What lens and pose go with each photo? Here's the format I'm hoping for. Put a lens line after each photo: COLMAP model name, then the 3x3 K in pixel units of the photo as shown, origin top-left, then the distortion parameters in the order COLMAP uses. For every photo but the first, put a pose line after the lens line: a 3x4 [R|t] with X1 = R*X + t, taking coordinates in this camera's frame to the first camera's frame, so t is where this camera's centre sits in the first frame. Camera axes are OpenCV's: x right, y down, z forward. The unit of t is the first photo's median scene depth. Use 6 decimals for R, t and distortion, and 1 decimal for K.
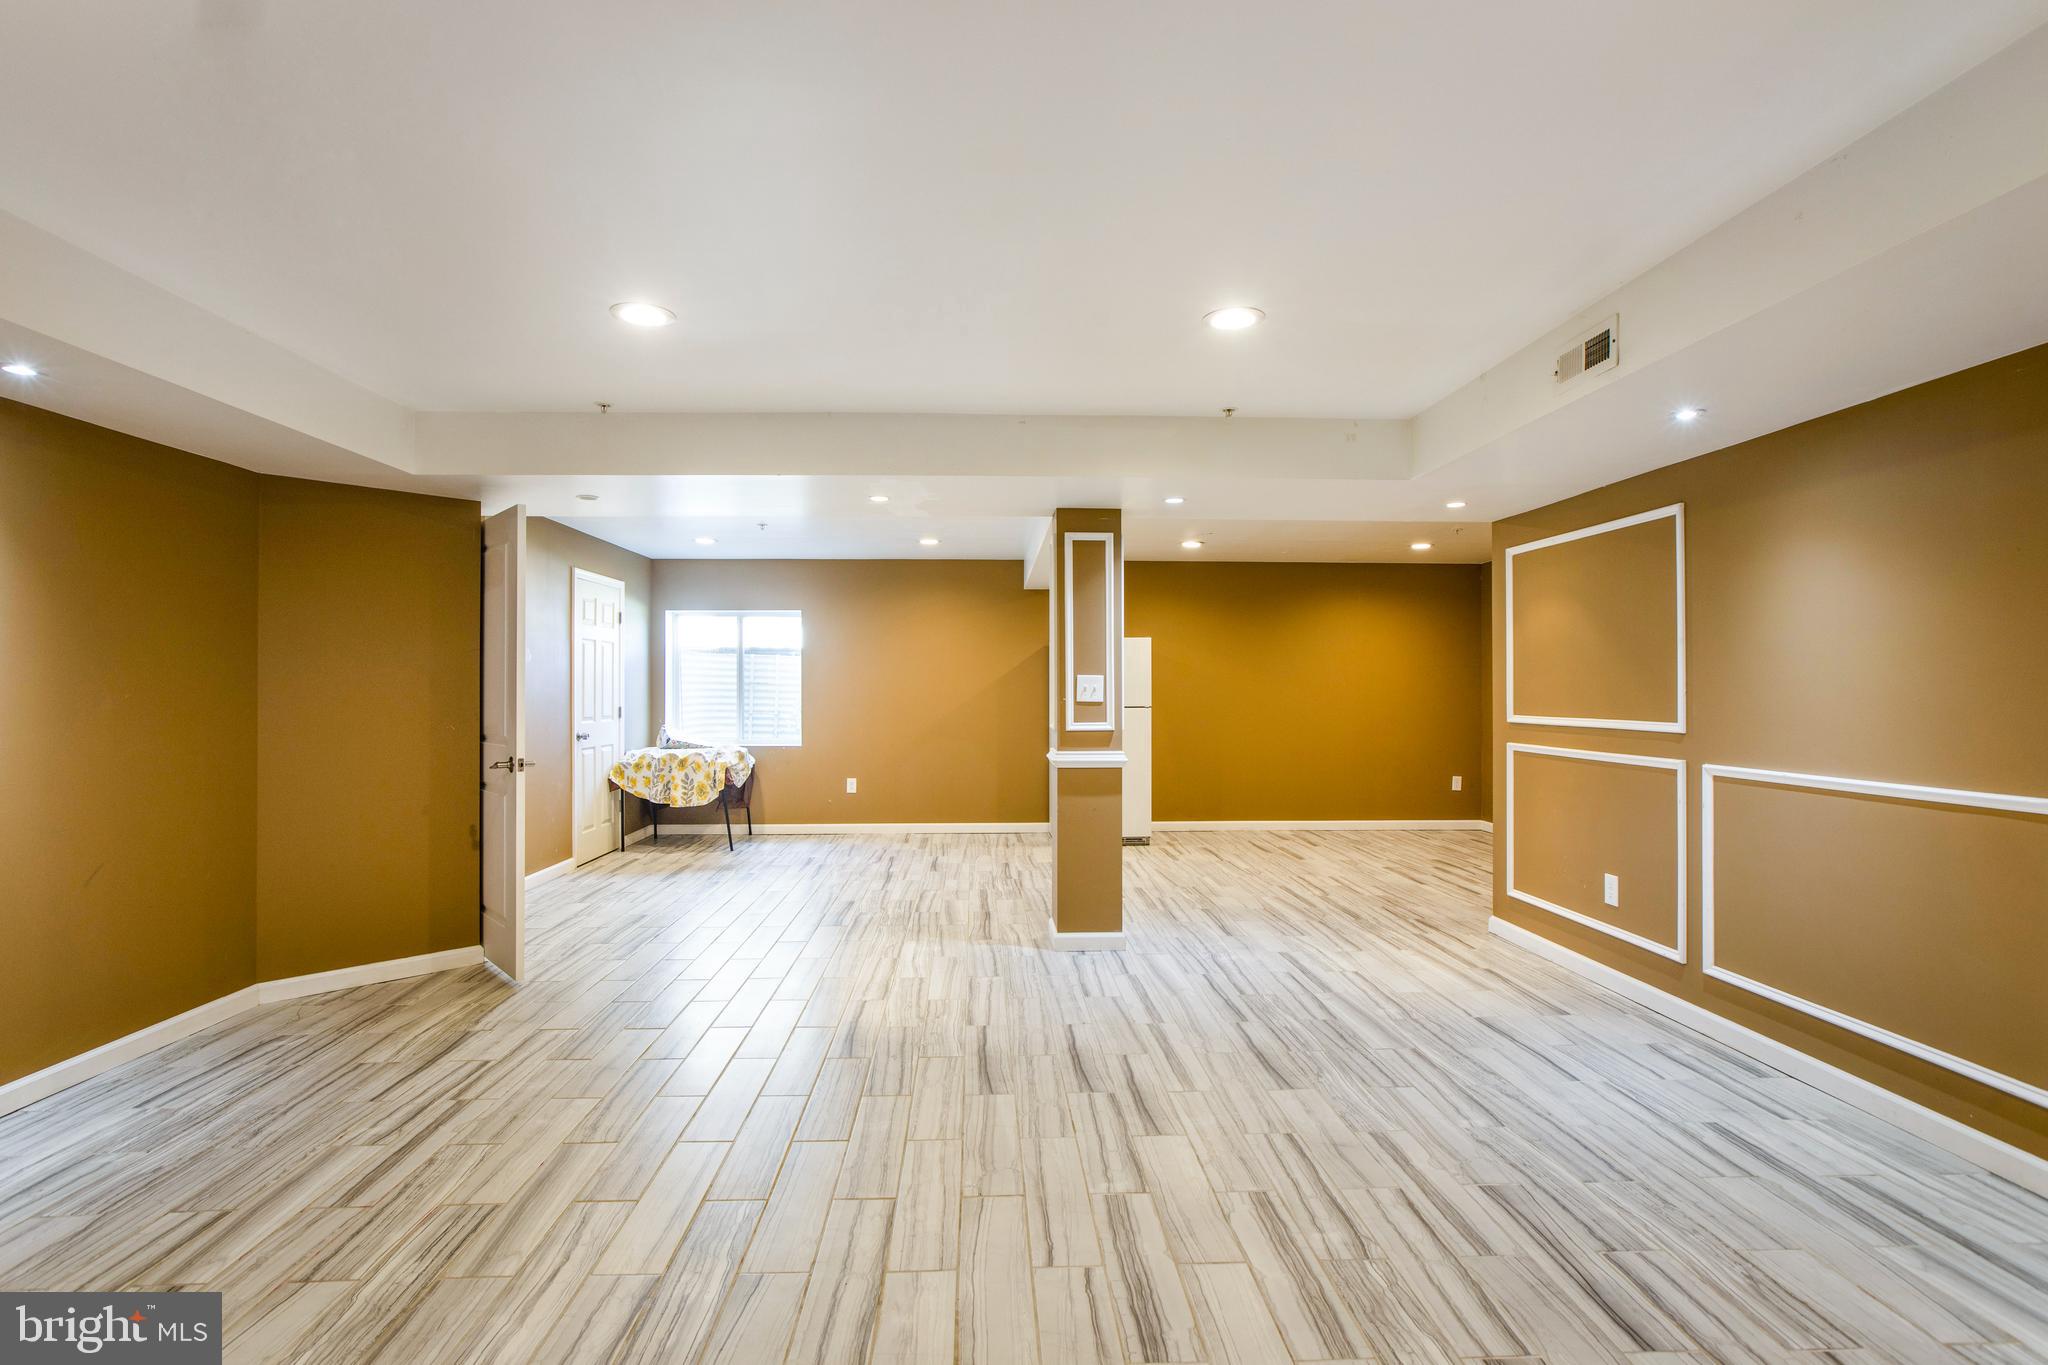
lens RADIAL K [[957.1, 0, 1015.0], [0, 957.1, 685.0], [0, 0, 1]] dist [-0.038457, 0.026522]
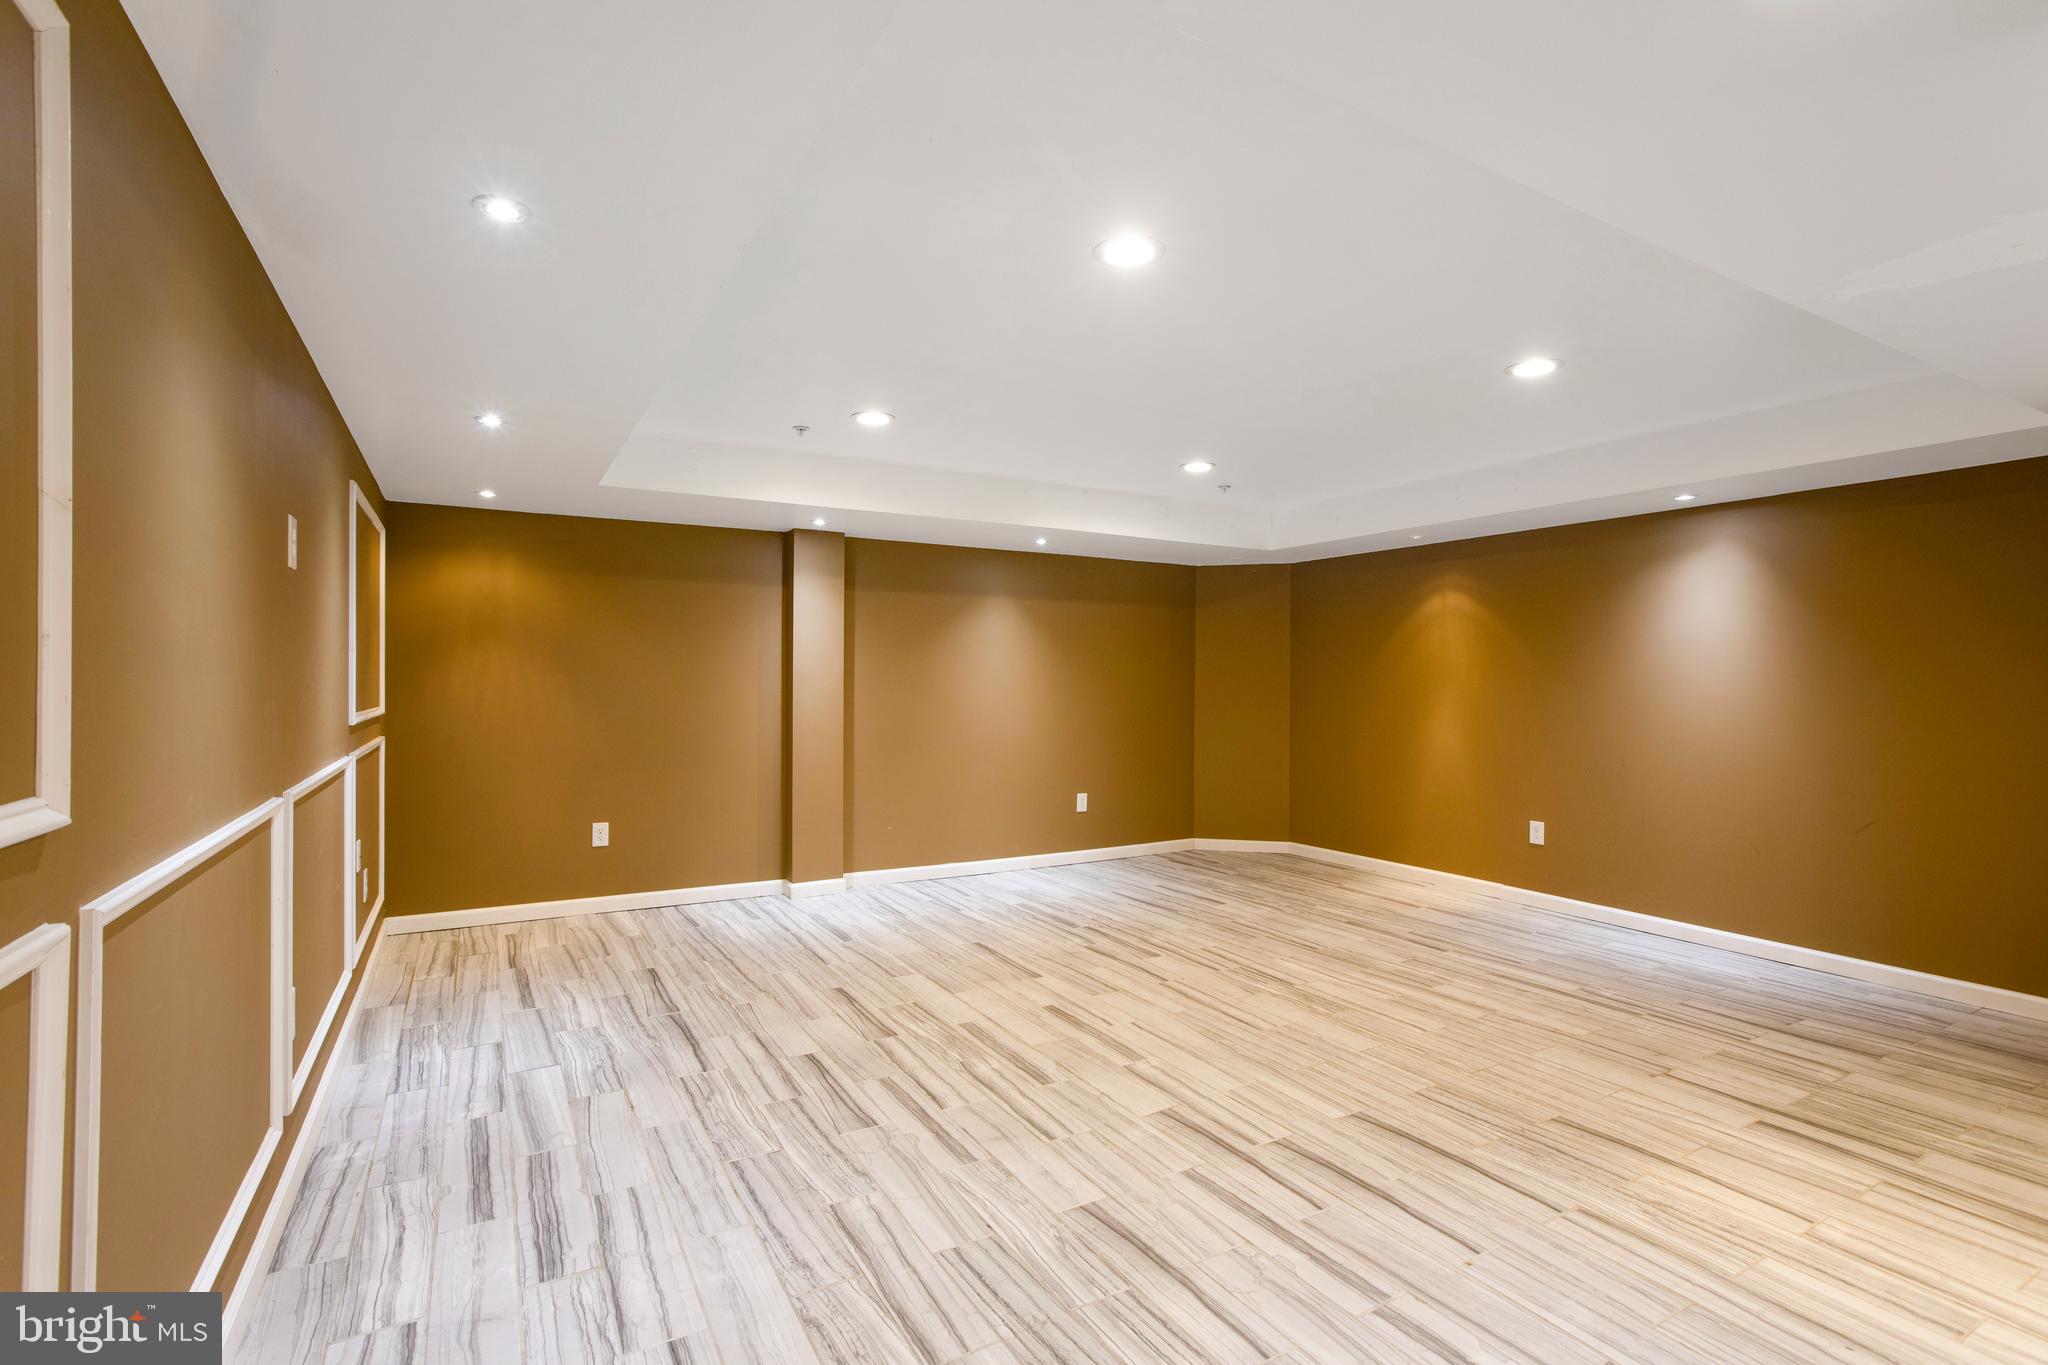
lens RADIAL K [[957.1, 0, 1015.0], [0, 957.1, 685.0], [0, 0, 1]] dist [-0.038457, 0.026522]
pose [[-0.885409, -0.004105, -0.464795, 0.820918], [-0.004480, 0.999990, -0.000296, 0.011401], [0.464792, 0.001820, -0.885418, 1.949437]]
